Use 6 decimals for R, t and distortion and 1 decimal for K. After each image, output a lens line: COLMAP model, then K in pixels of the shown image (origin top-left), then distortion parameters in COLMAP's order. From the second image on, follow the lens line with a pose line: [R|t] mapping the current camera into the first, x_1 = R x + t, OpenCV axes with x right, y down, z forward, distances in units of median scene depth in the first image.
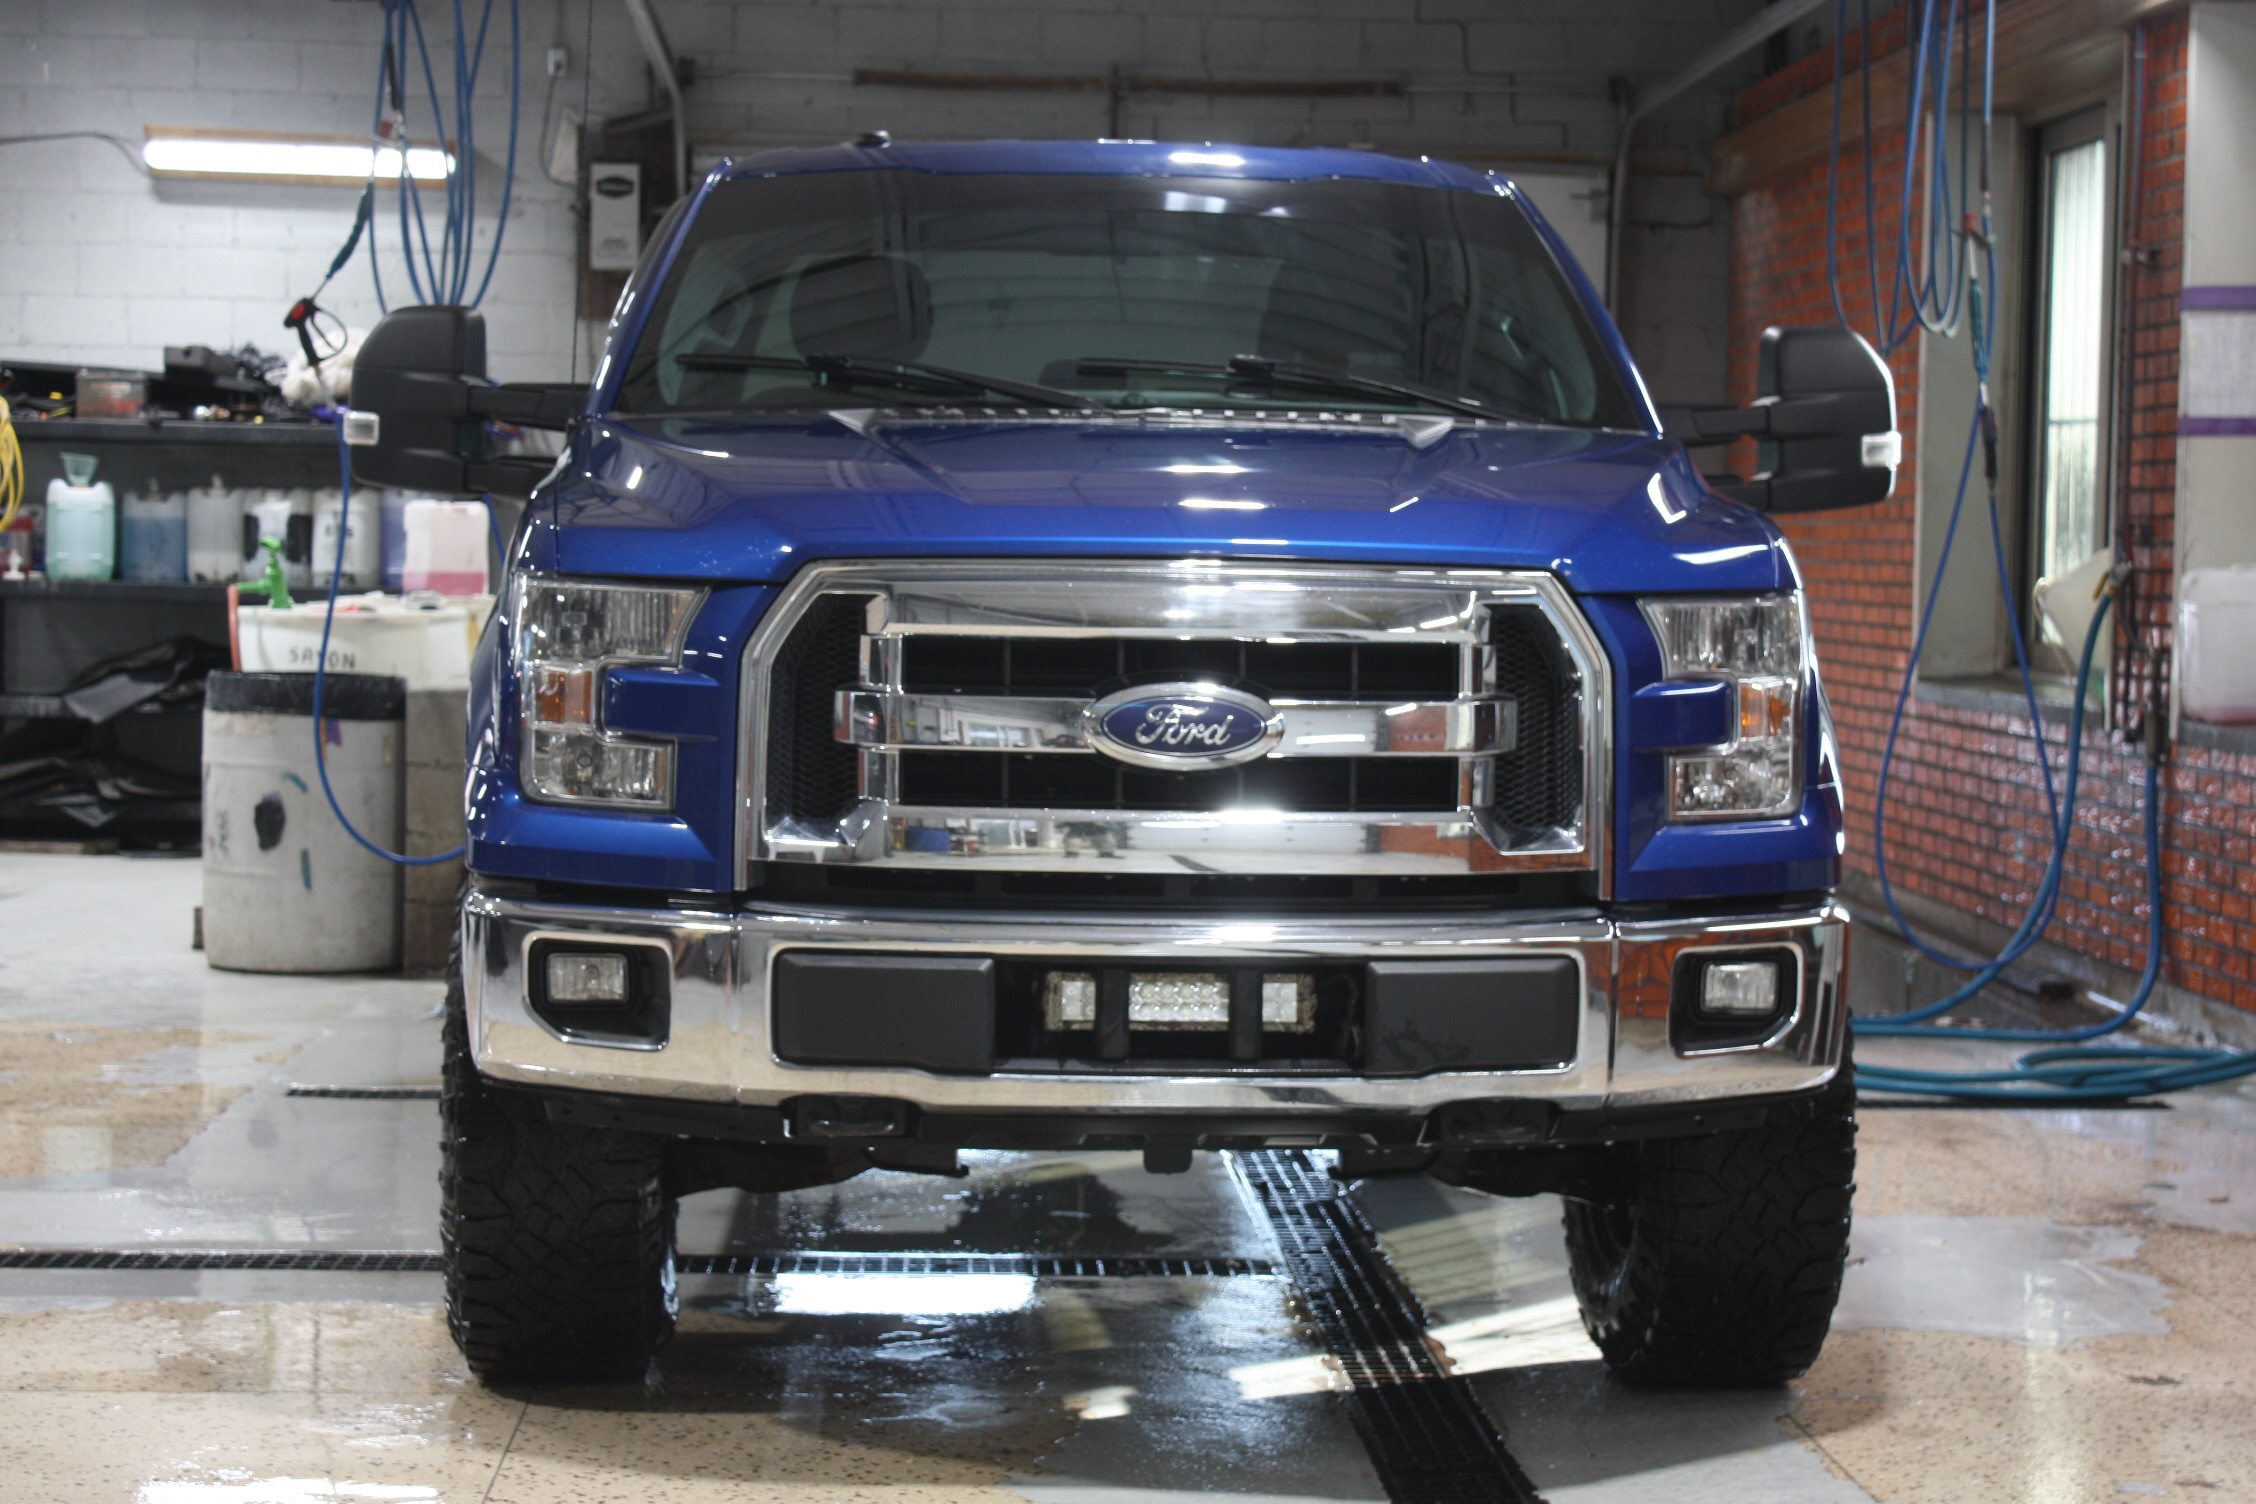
lens RADIAL K [[4206.8, 0, 1127.9], [0, 4206.8, 765.4], [0, 0, 1]] dist [0.035423, 0.000000]
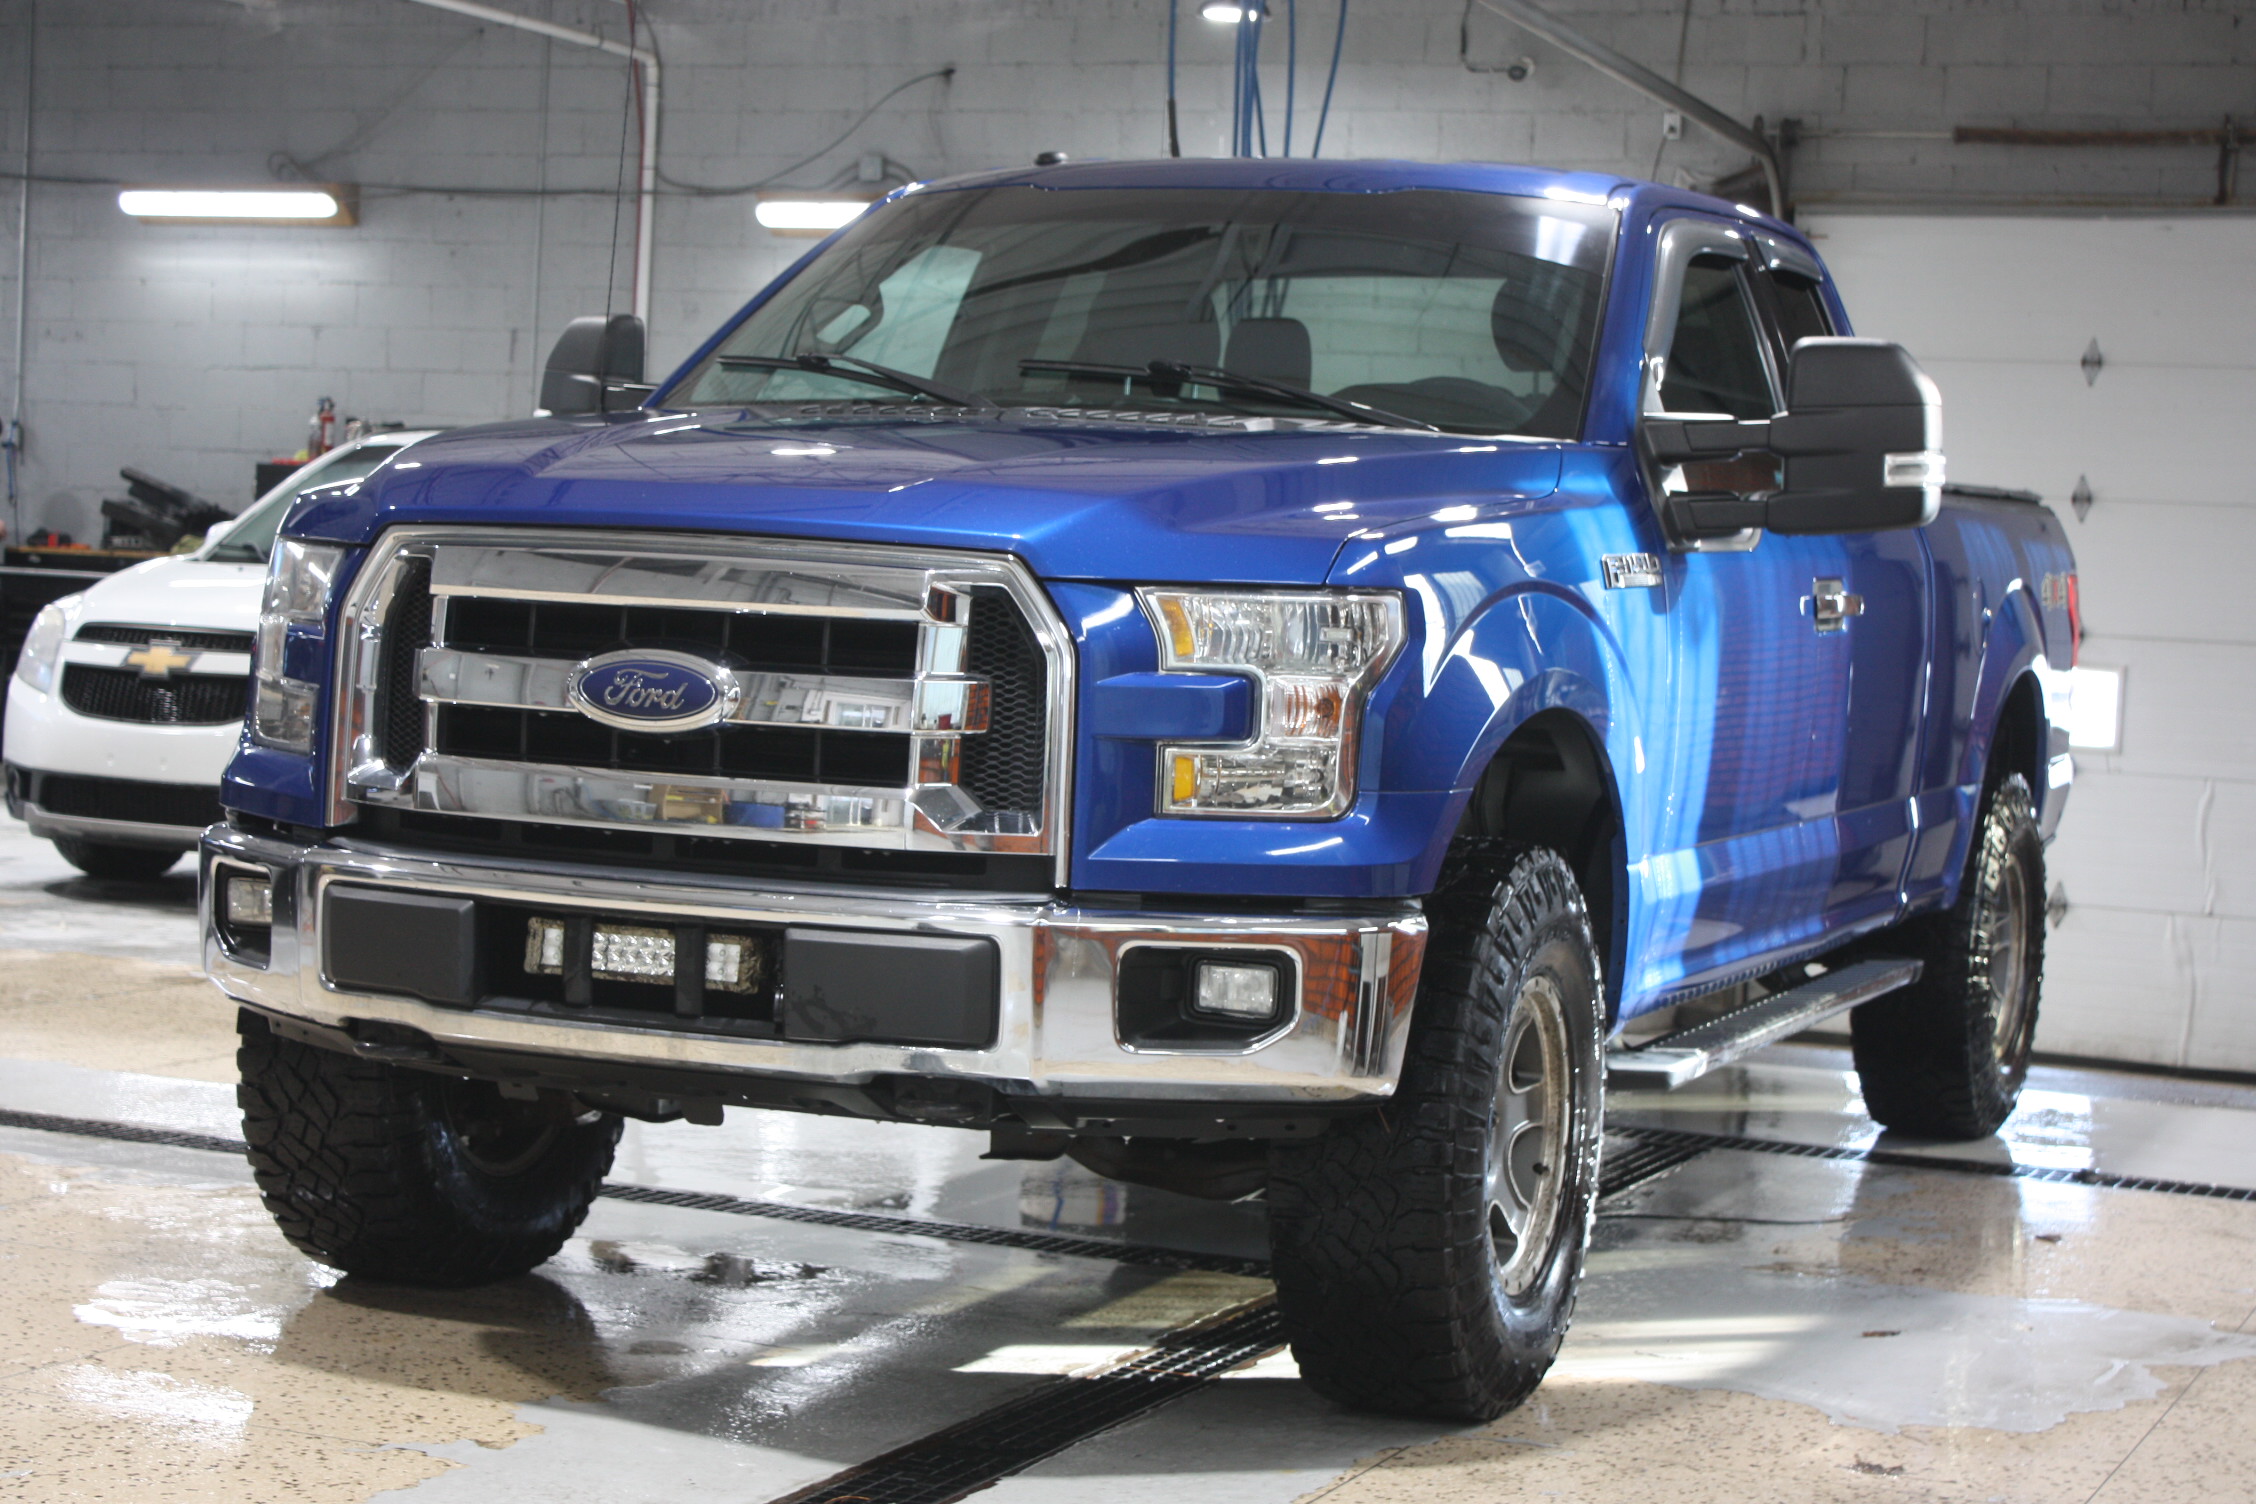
lens RADIAL K [[4155.2, 0, 1128.9], [0, 4155.2, 741.2], [0, 0, 1]] dist [-0.023710, 0.000000]
pose [[0.892548, 0.046750, -0.448522, 0.569903], [-0.059164, 0.998154, -0.013697, 0.010212], [0.447054, 0.038762, 0.893667, 0.131335]]
